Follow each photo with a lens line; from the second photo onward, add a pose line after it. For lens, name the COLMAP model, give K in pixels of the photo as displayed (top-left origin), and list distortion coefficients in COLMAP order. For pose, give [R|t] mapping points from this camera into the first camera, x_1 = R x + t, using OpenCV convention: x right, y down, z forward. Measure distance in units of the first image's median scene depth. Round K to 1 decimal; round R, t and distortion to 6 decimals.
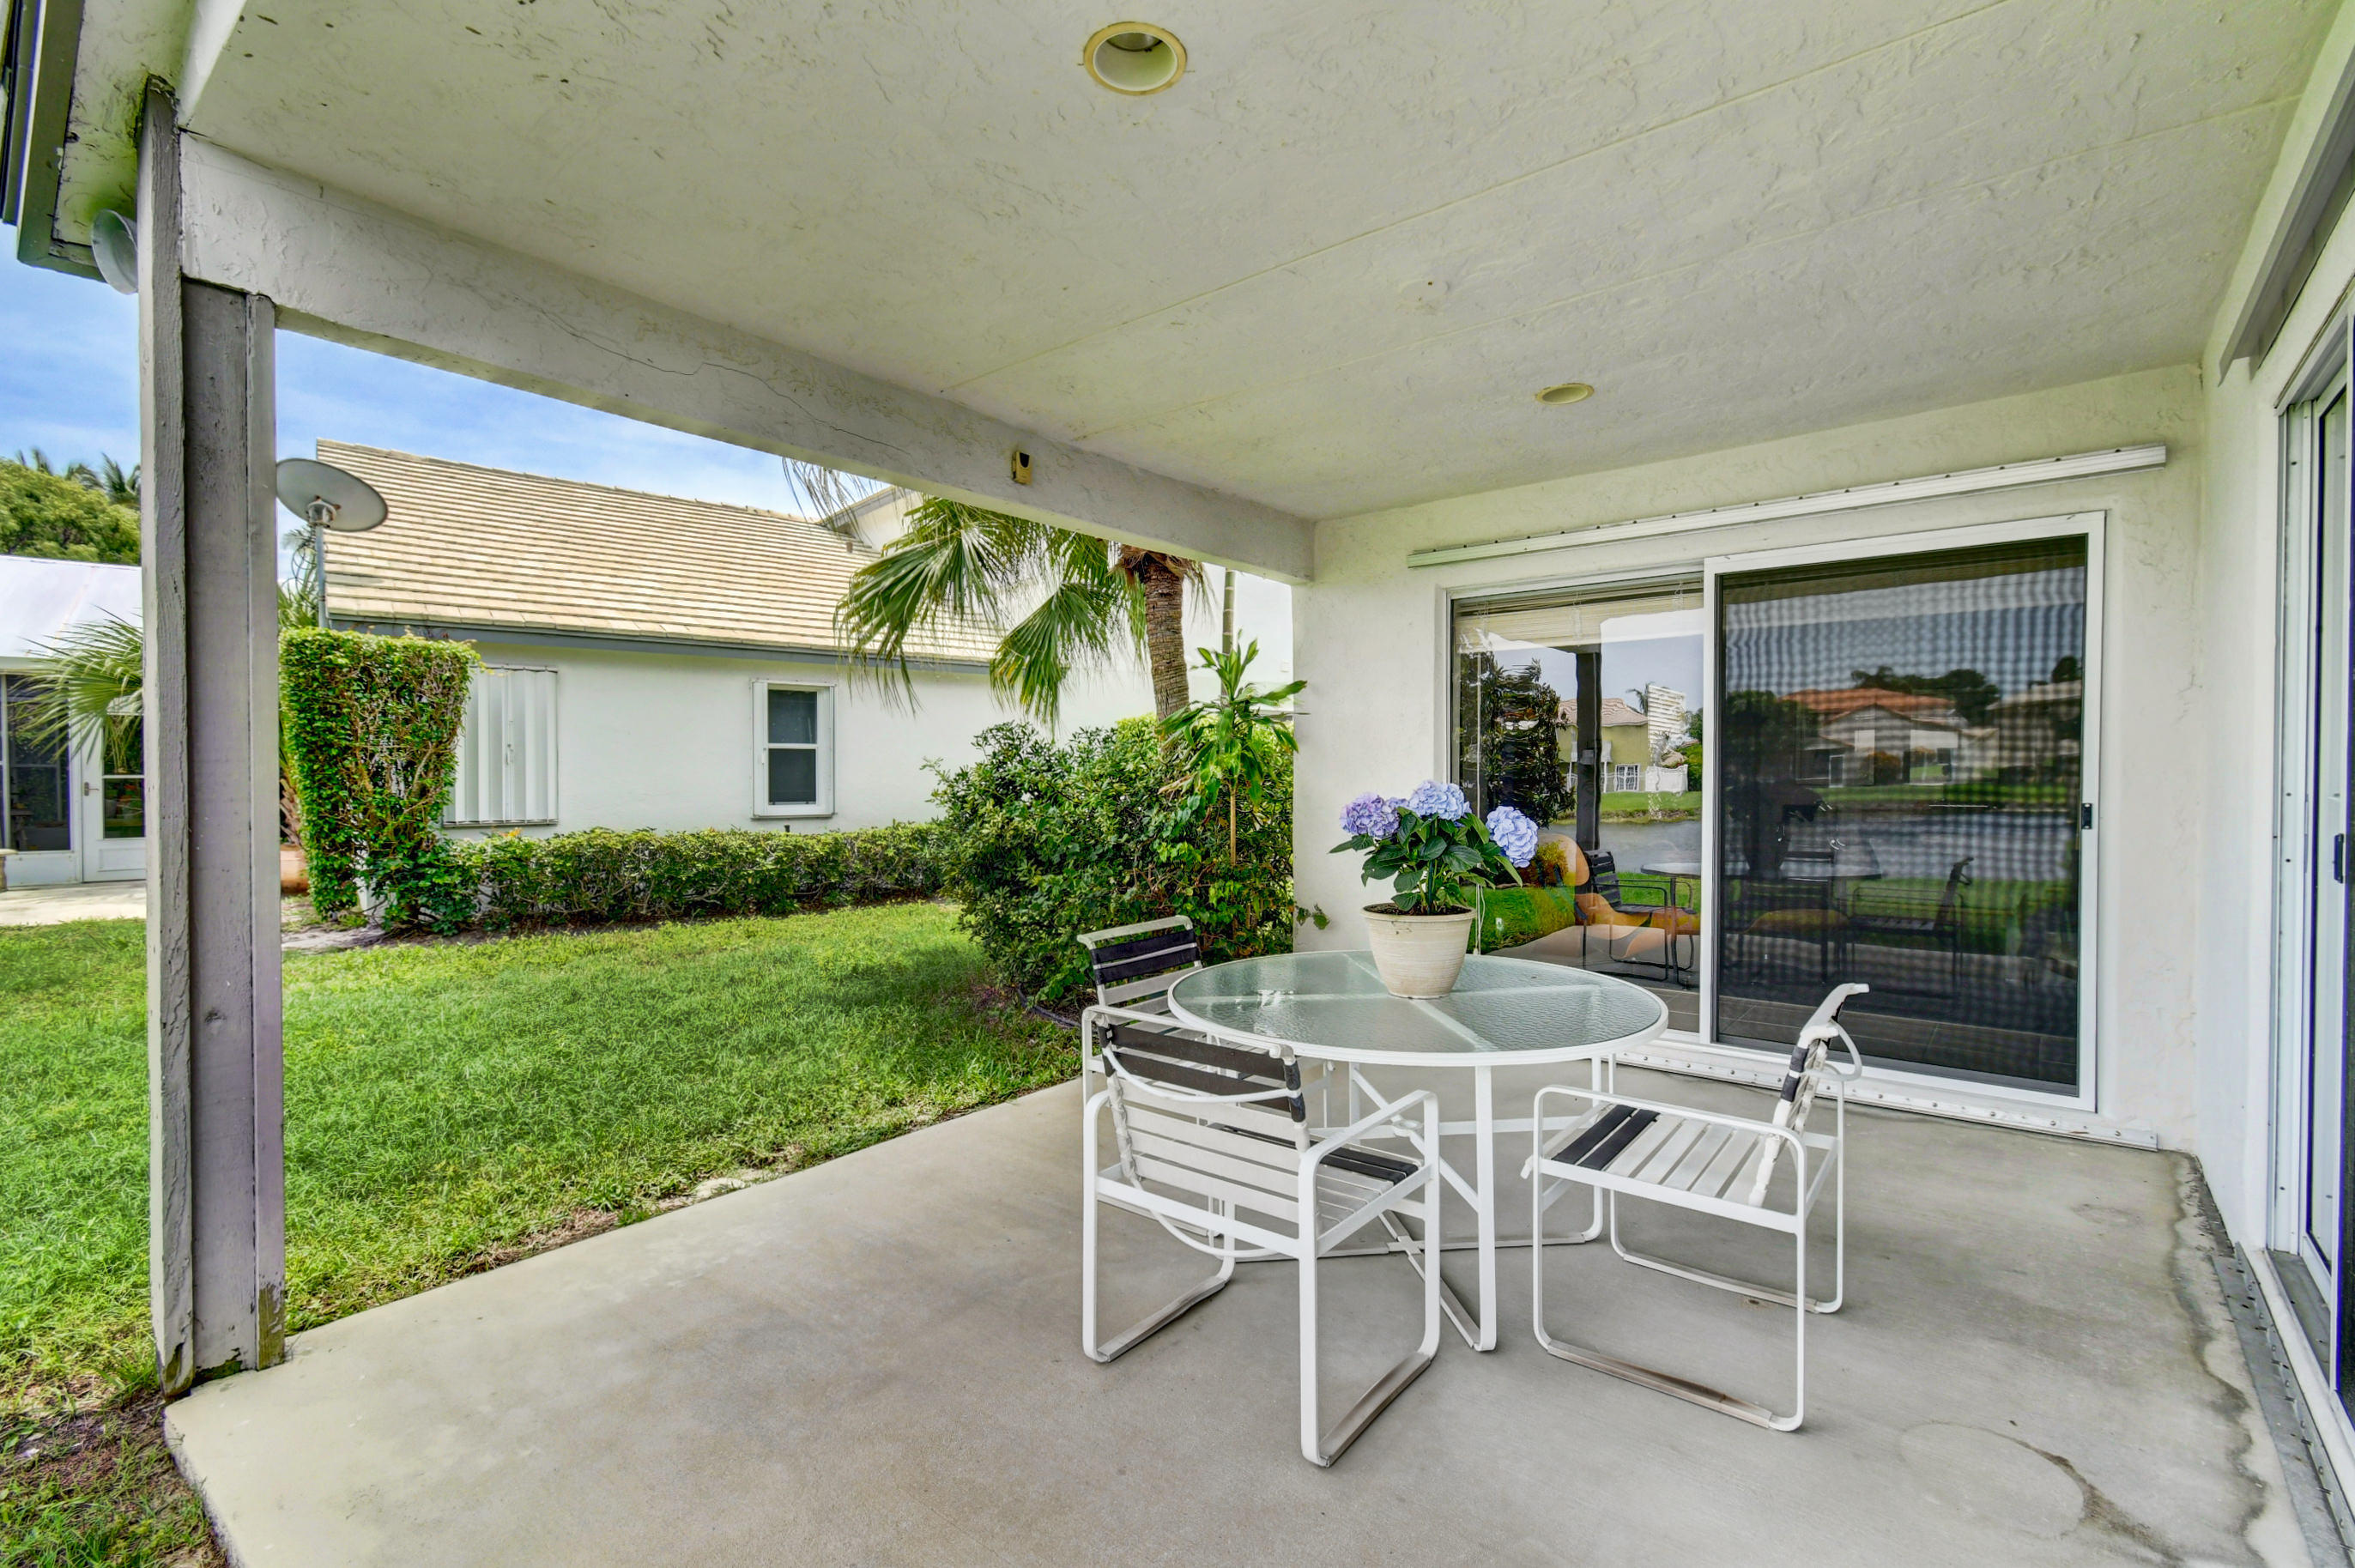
lens RADIAL K [[1044.5, 0, 1176.3], [0, 1044.5, 800.9], [0, 0, 1]] dist [0.002888, 0.000169]
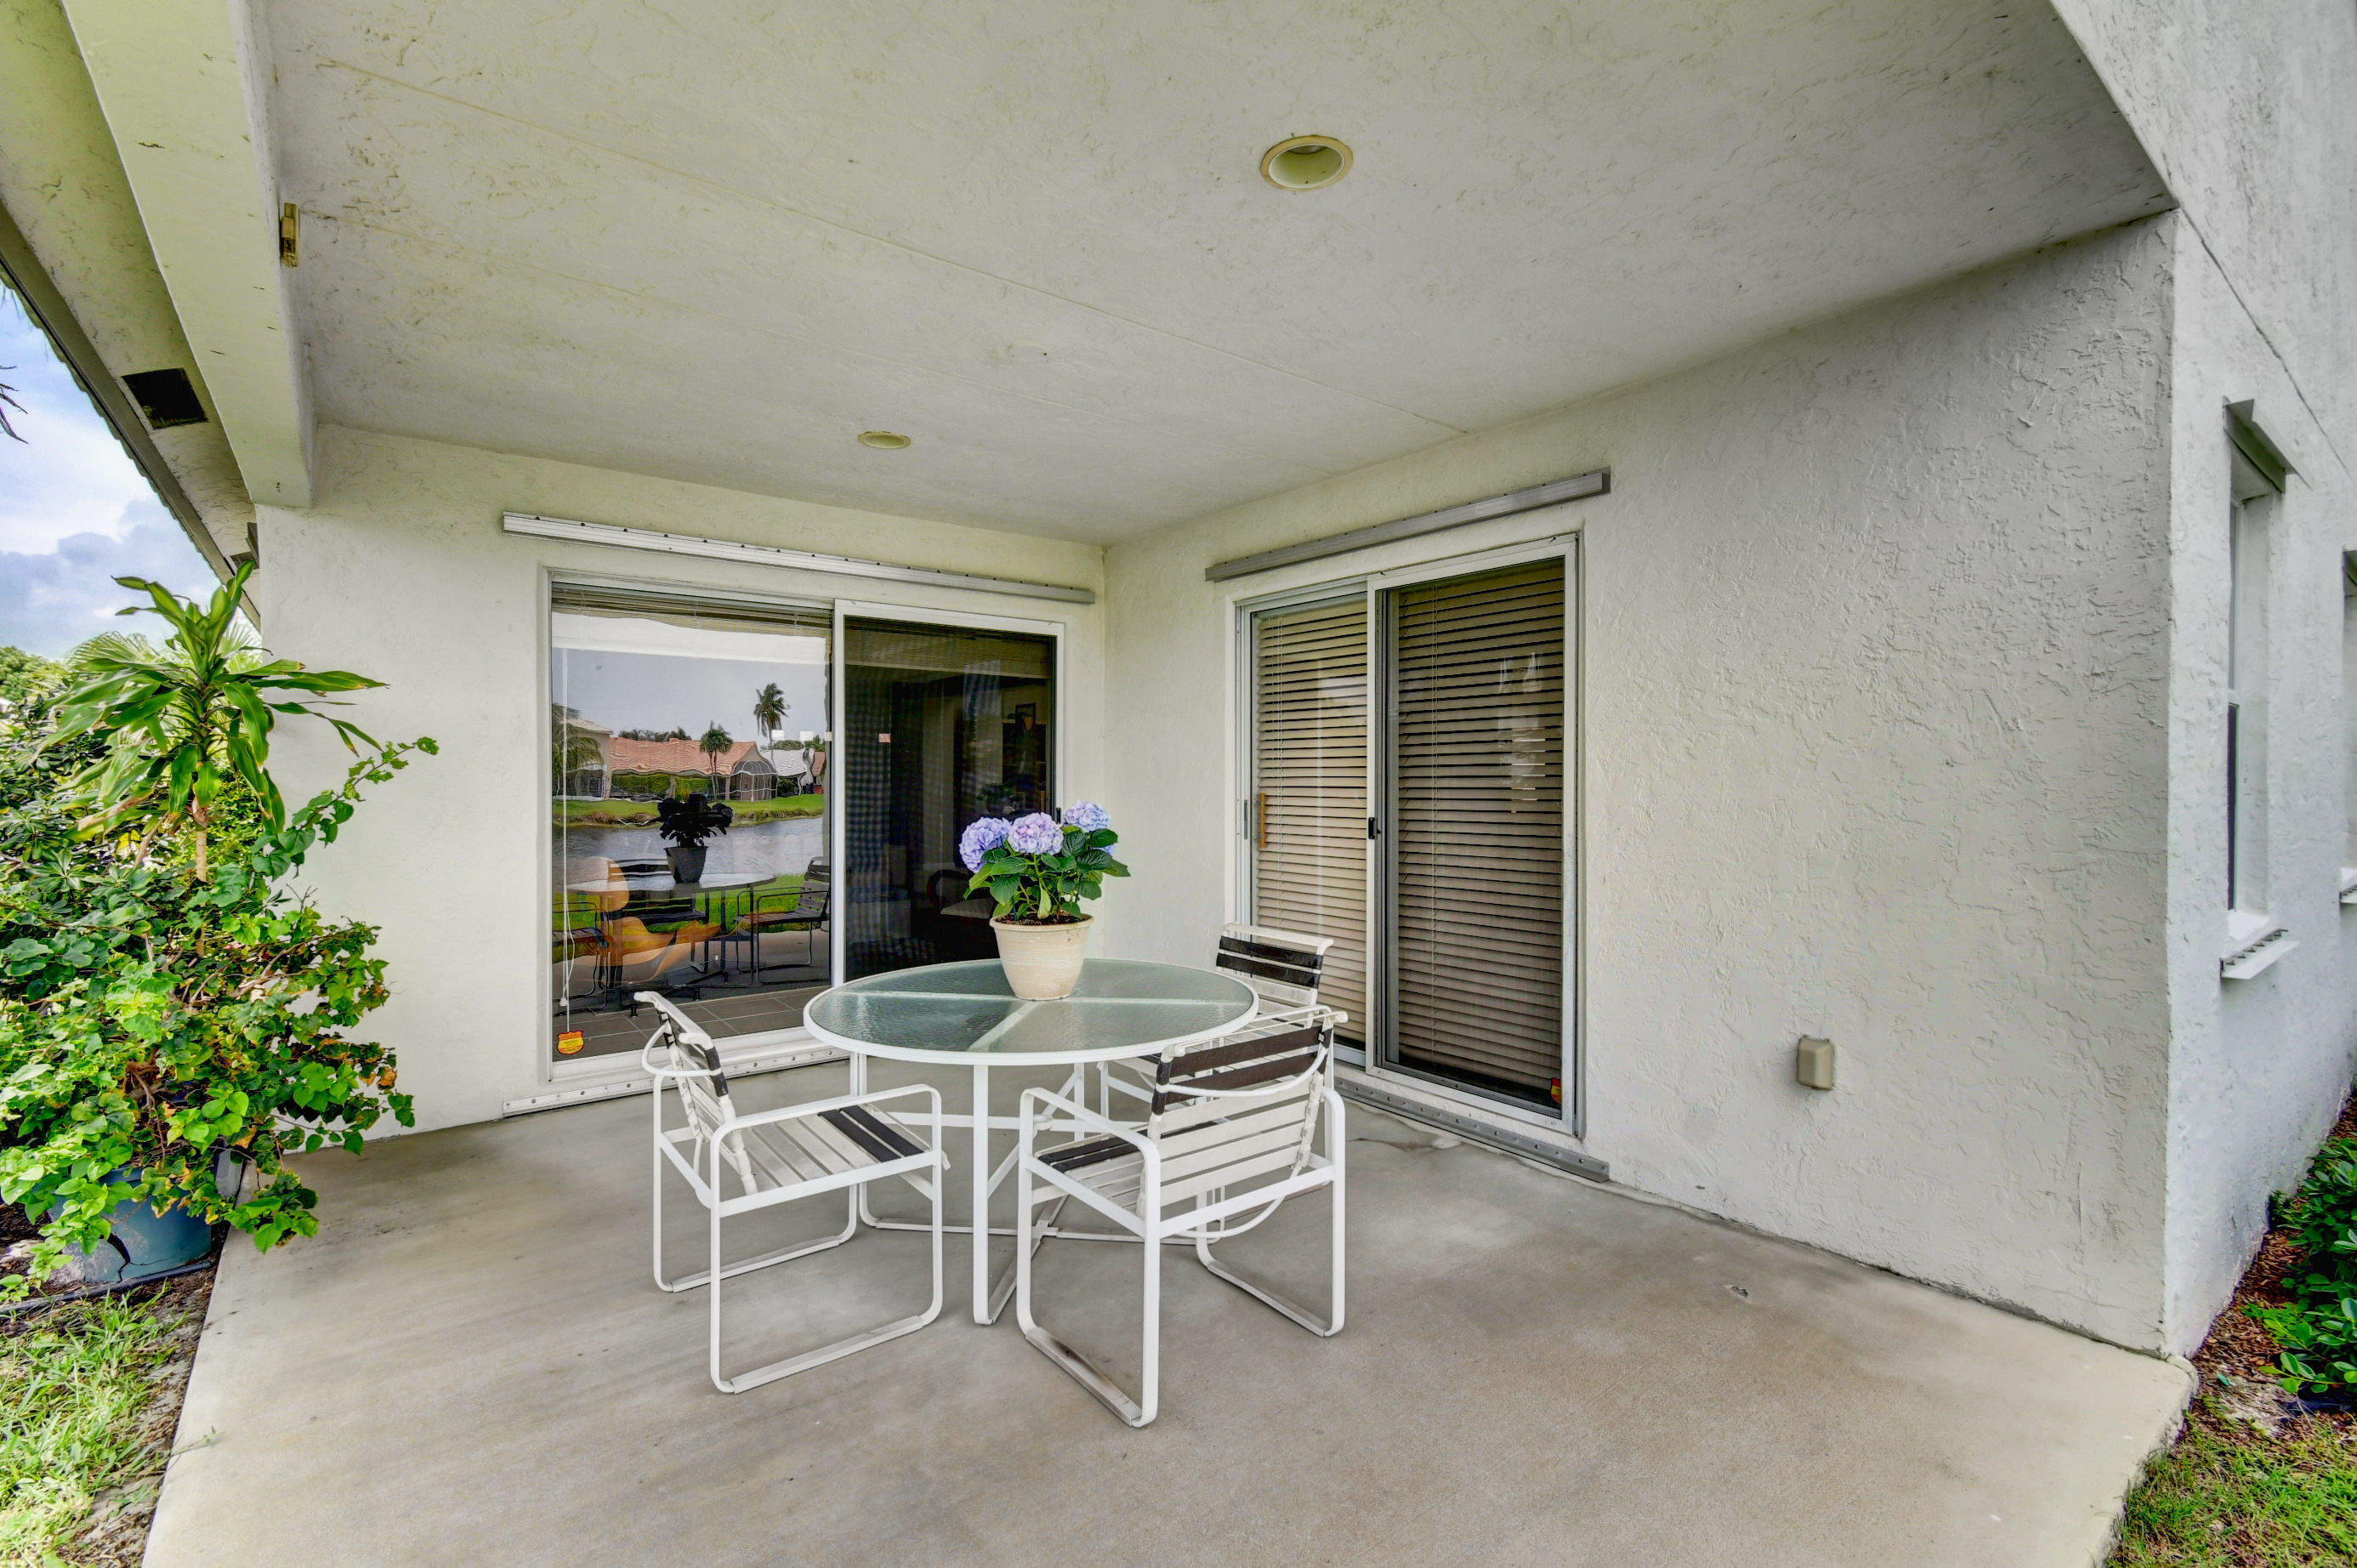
lens RADIAL K [[1045.4, 0, 1169.4], [0, 1045.4, 773.1], [0, 0, 1]] dist [0.002888, 0.000169]
pose [[0.222186, 0.009788, 0.974955, -0.504908], [0.029265, 0.999432, -0.016703, -0.013634], [-0.974565, 0.032243, 0.221773, 0.394049]]
